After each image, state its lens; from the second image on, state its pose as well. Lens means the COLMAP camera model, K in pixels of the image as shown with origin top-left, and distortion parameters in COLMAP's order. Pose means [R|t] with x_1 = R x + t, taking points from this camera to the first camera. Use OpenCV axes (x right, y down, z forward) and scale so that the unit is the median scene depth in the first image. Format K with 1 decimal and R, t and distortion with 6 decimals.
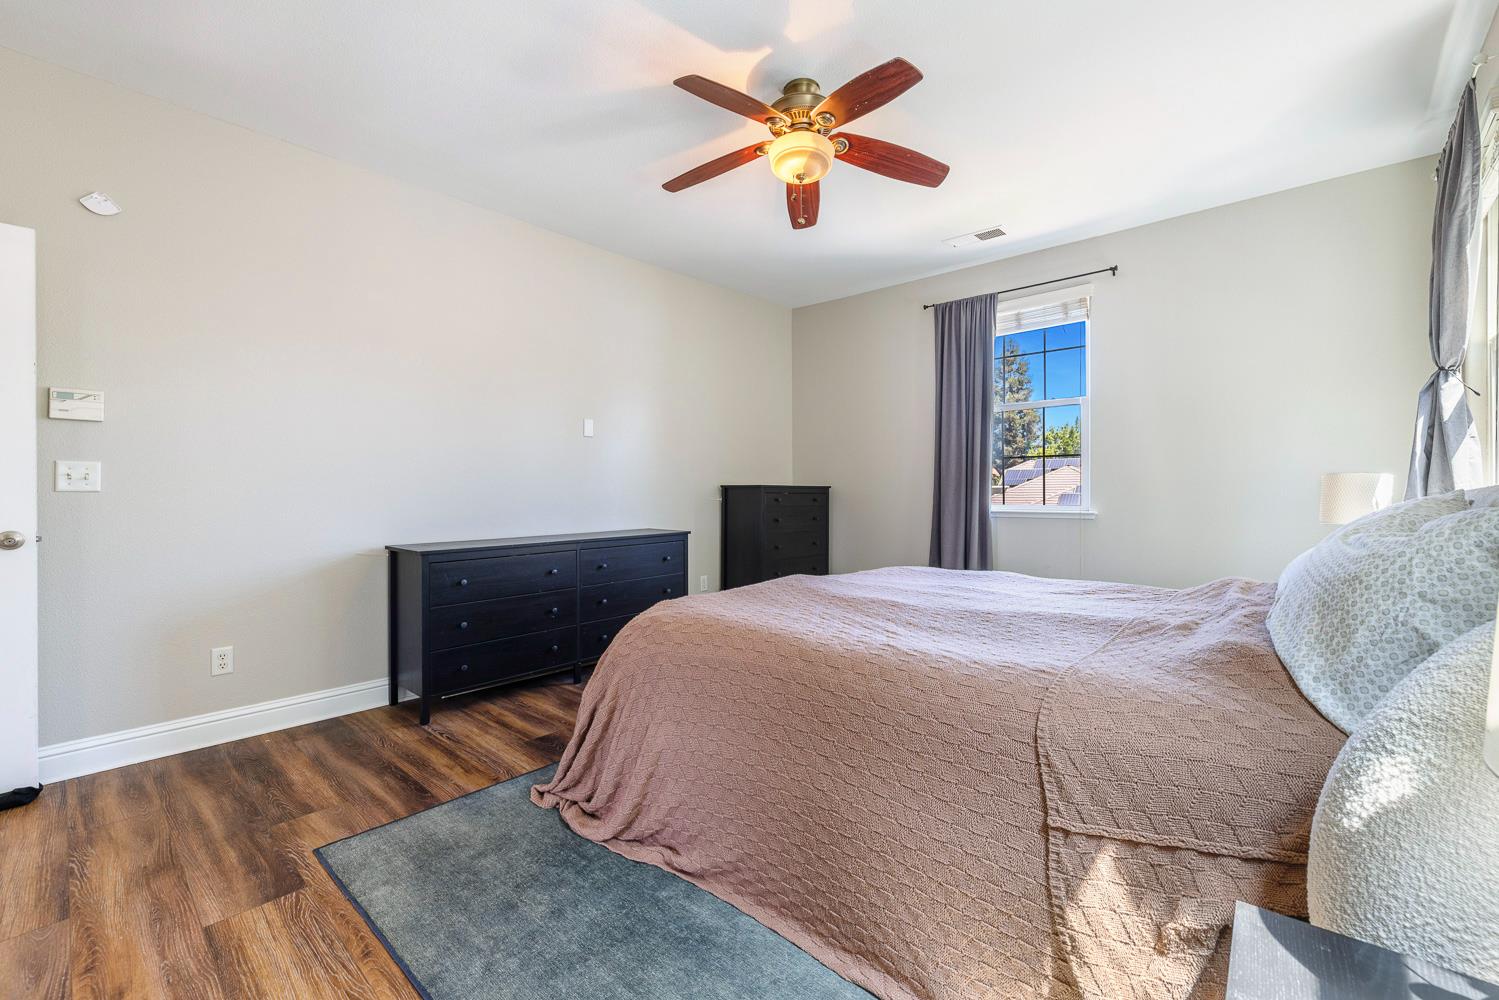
lens RADIAL K [[627.9, 0, 746.6], [0, 627.9, 498.1], [0, 0, 1]] dist [0.000689, 0.000051]
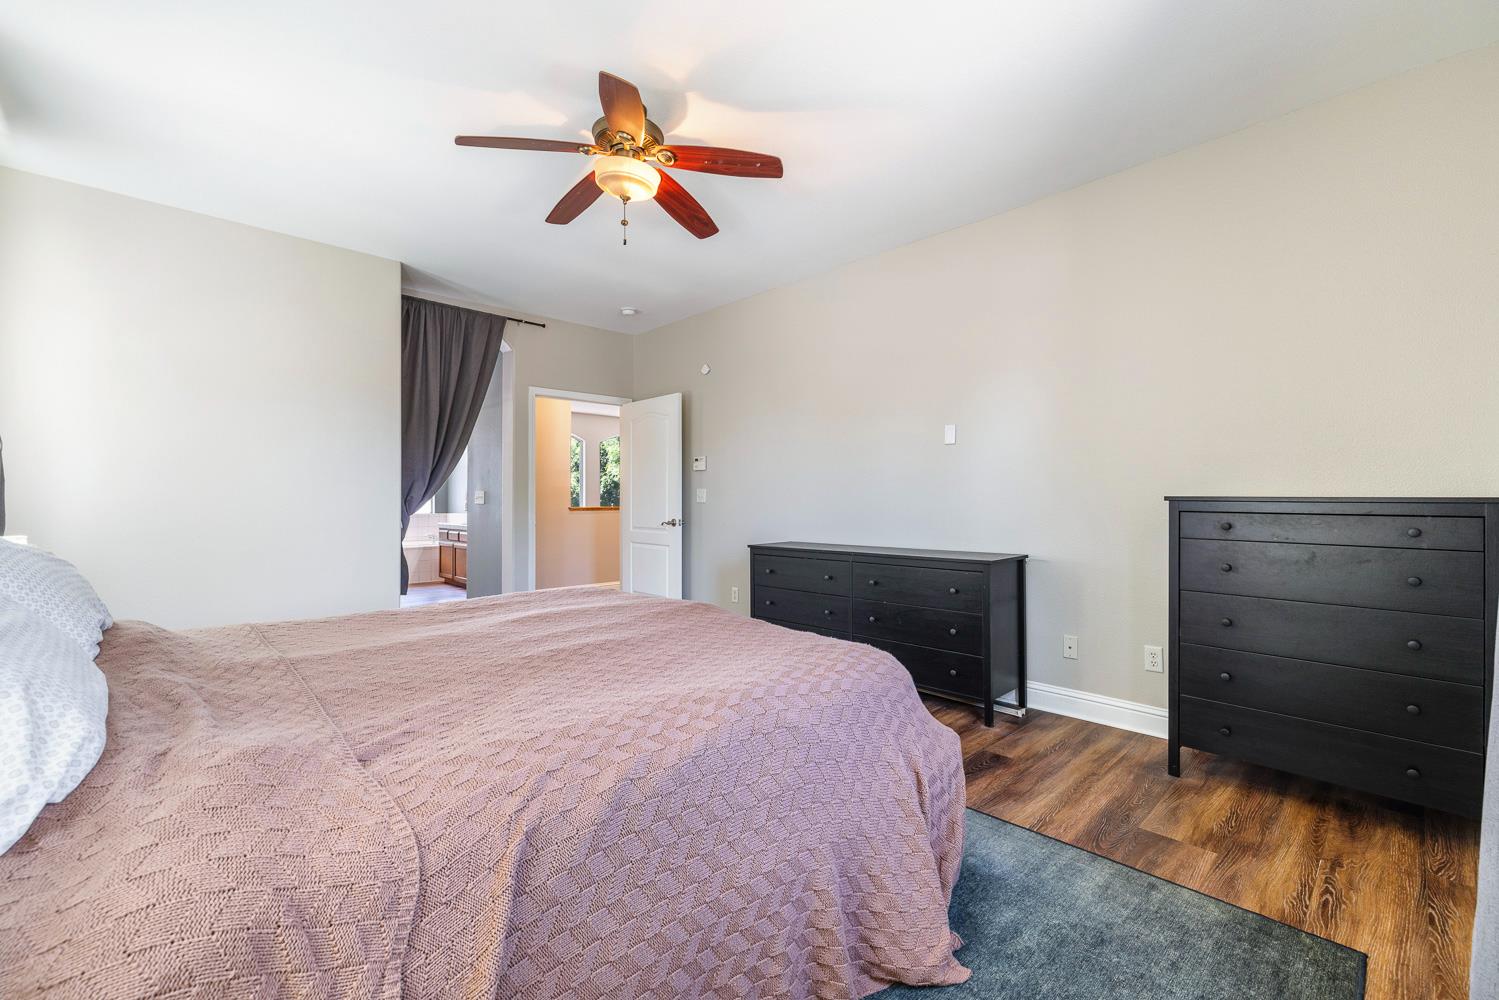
lens RADIAL K [[627.9, 0, 746.7], [0, 627.9, 498.4], [0, 0, 1]] dist [0.000689, 0.000051]
pose [[-0.082636, -0.004598, -0.996569, 0.638859], [-0.016808, 0.999854, -0.003219, -0.012380], [0.996438, 0.016484, -0.082701, 0.753008]]
